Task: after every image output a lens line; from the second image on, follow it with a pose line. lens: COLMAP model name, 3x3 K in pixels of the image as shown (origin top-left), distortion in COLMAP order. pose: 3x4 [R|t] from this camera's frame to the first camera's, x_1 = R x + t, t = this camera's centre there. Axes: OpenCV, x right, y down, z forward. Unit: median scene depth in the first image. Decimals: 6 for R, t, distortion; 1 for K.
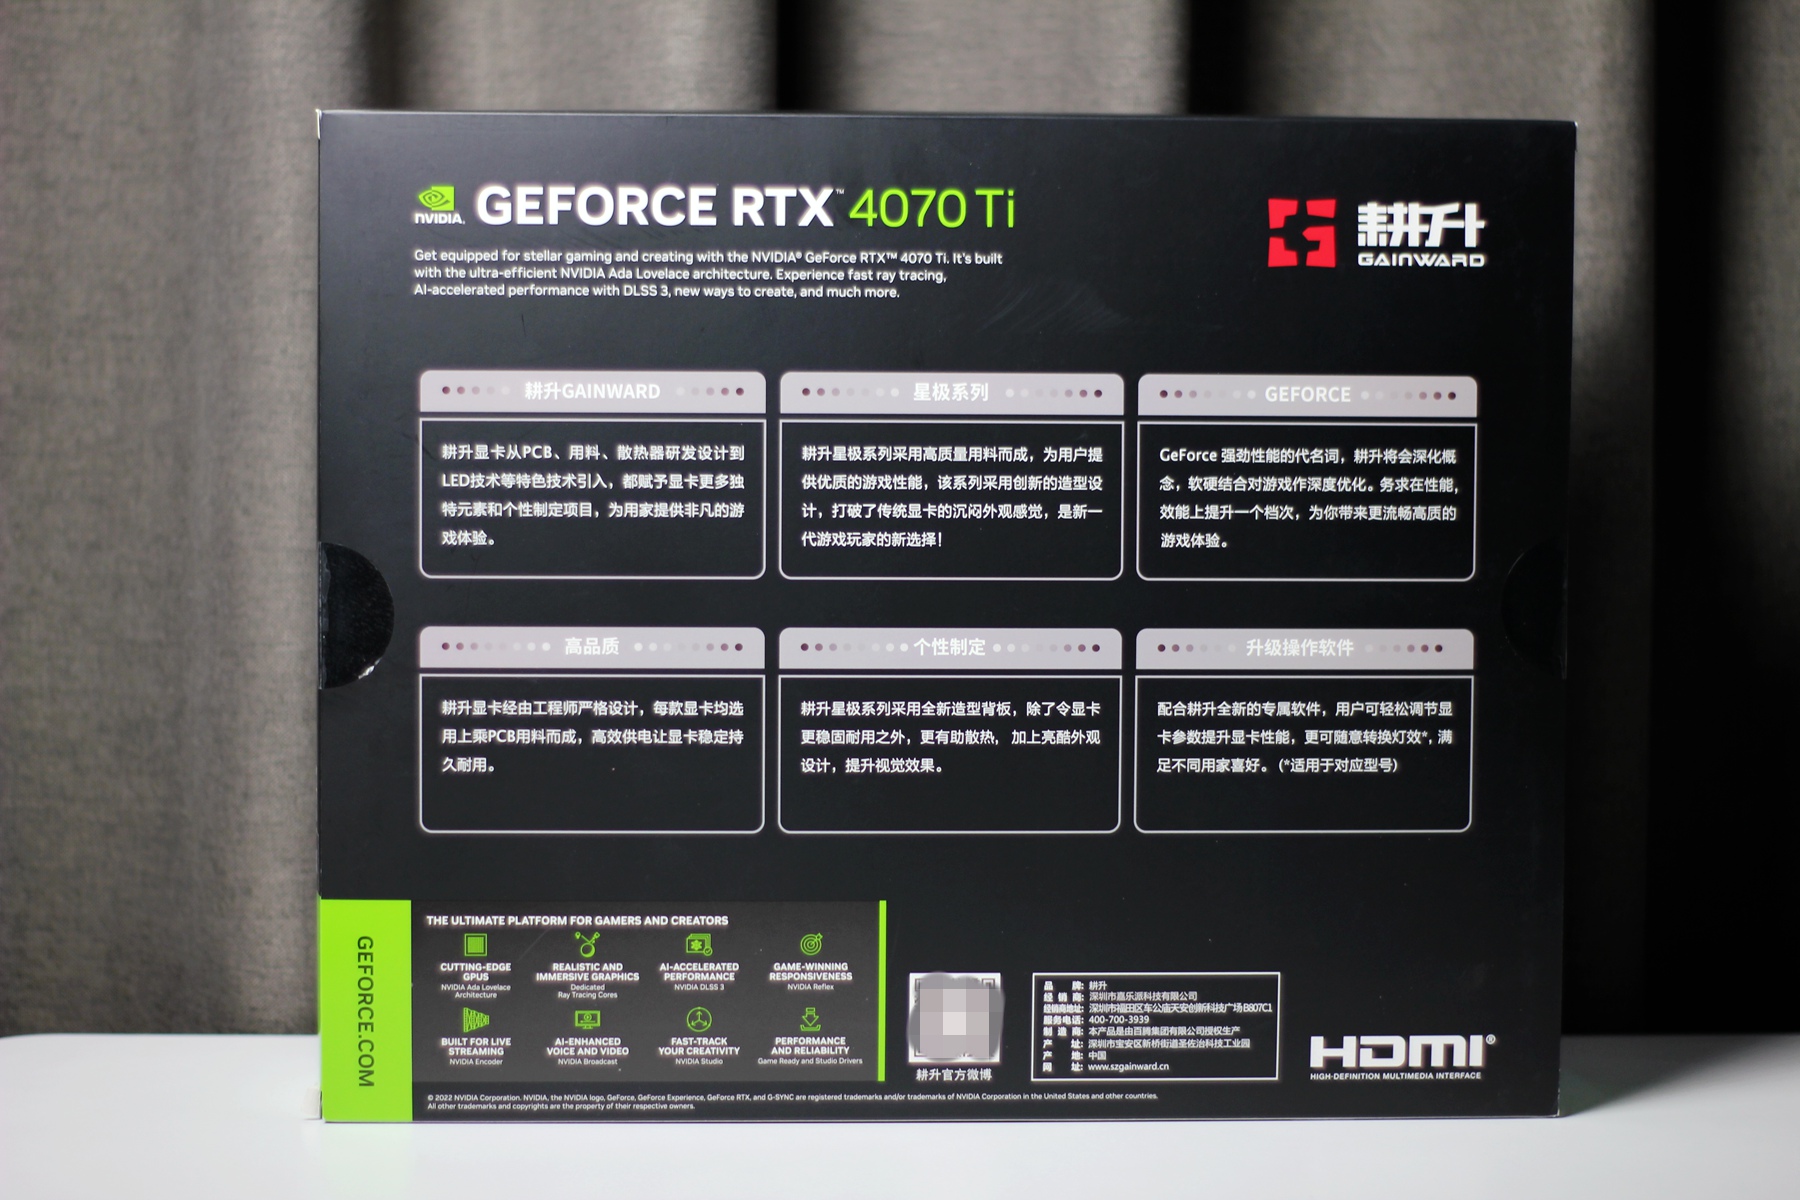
lens RADIAL K [[4645.5, 0, 900.0], [0, 4645.5, 600.0], [0, 0, 1]] dist [-0.197293, 1.034056]
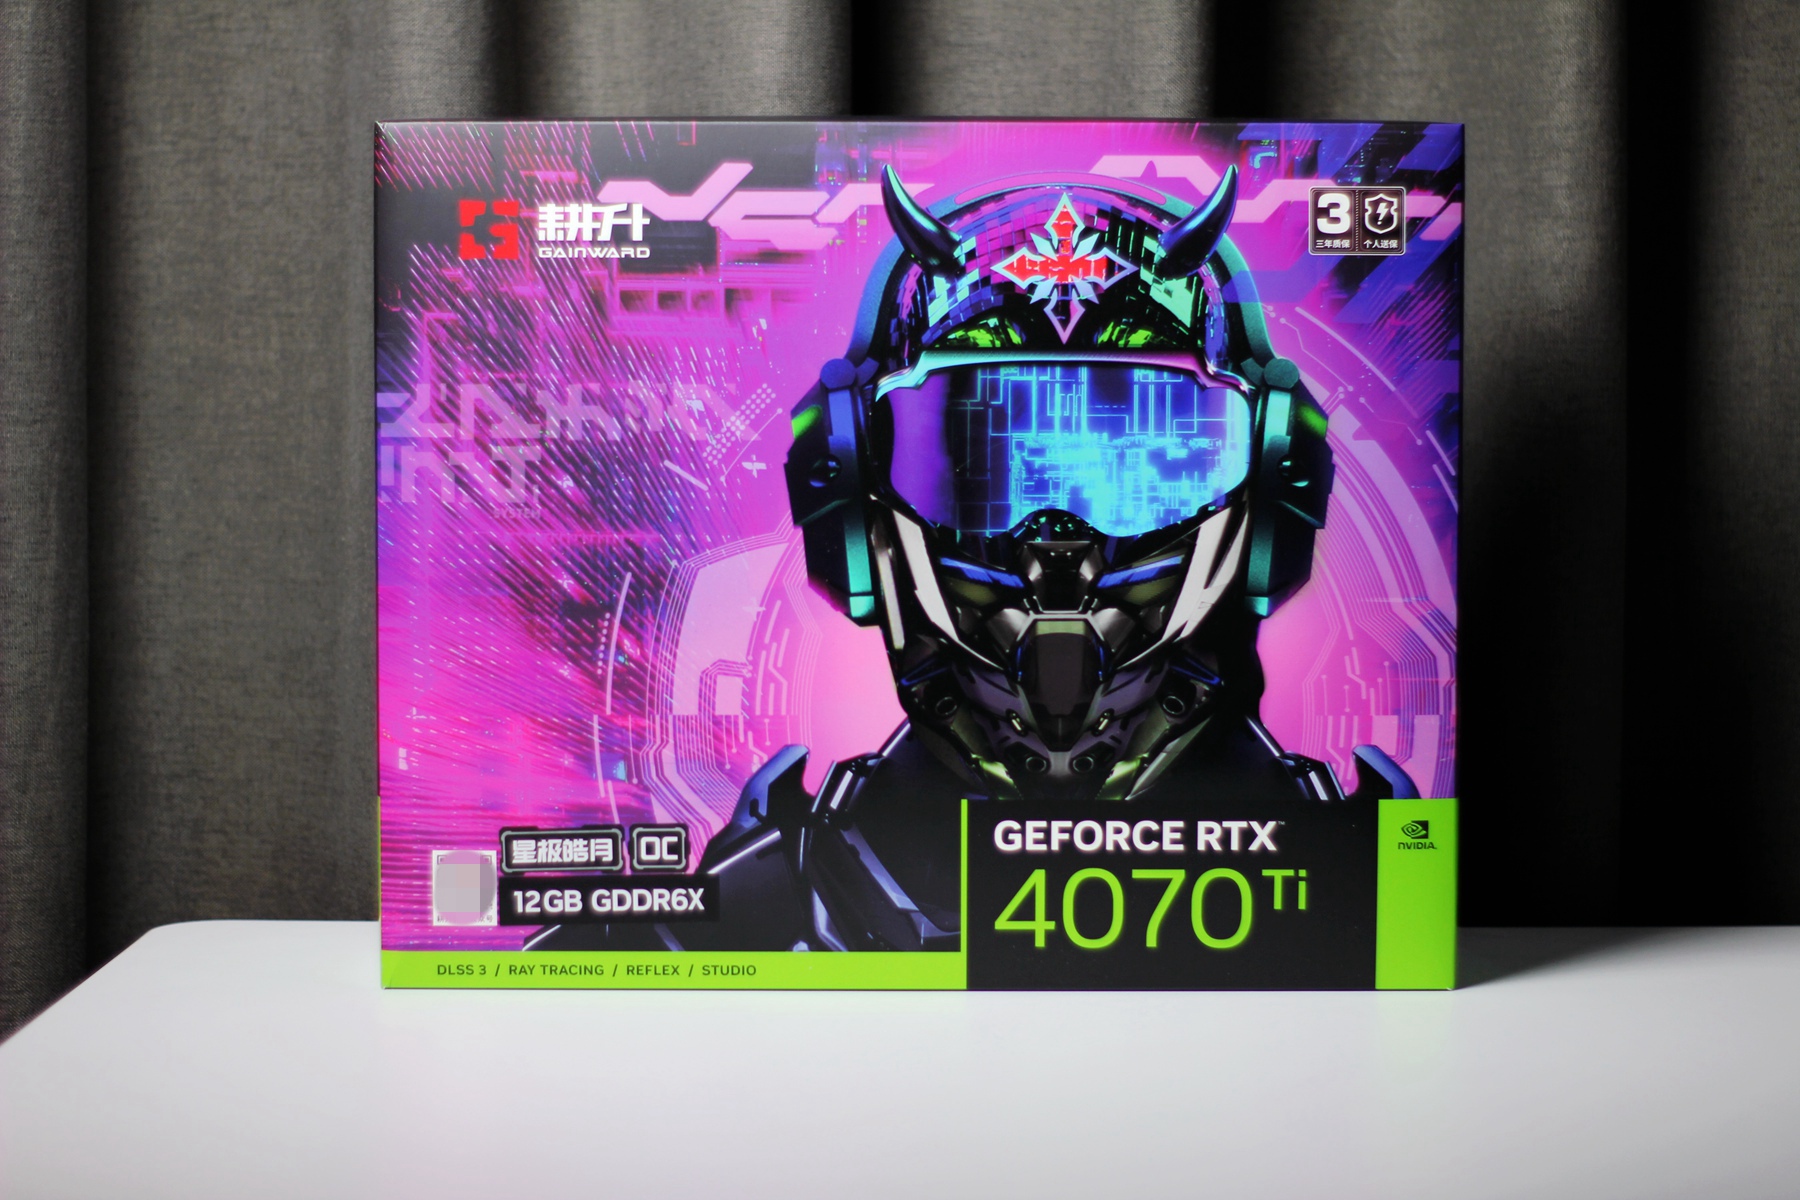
lens RADIAL K [[4645.5, 0, 900.0], [0, 4645.5, 600.0], [0, 0, 1]] dist [-0.197293, 1.034056]
pose [[0.998483, -0.001127, -0.055046, 0.046864], [0.001504, 0.999976, 0.006803, 0.006211], [0.055037, -0.006875, 0.998461, -0.136798]]
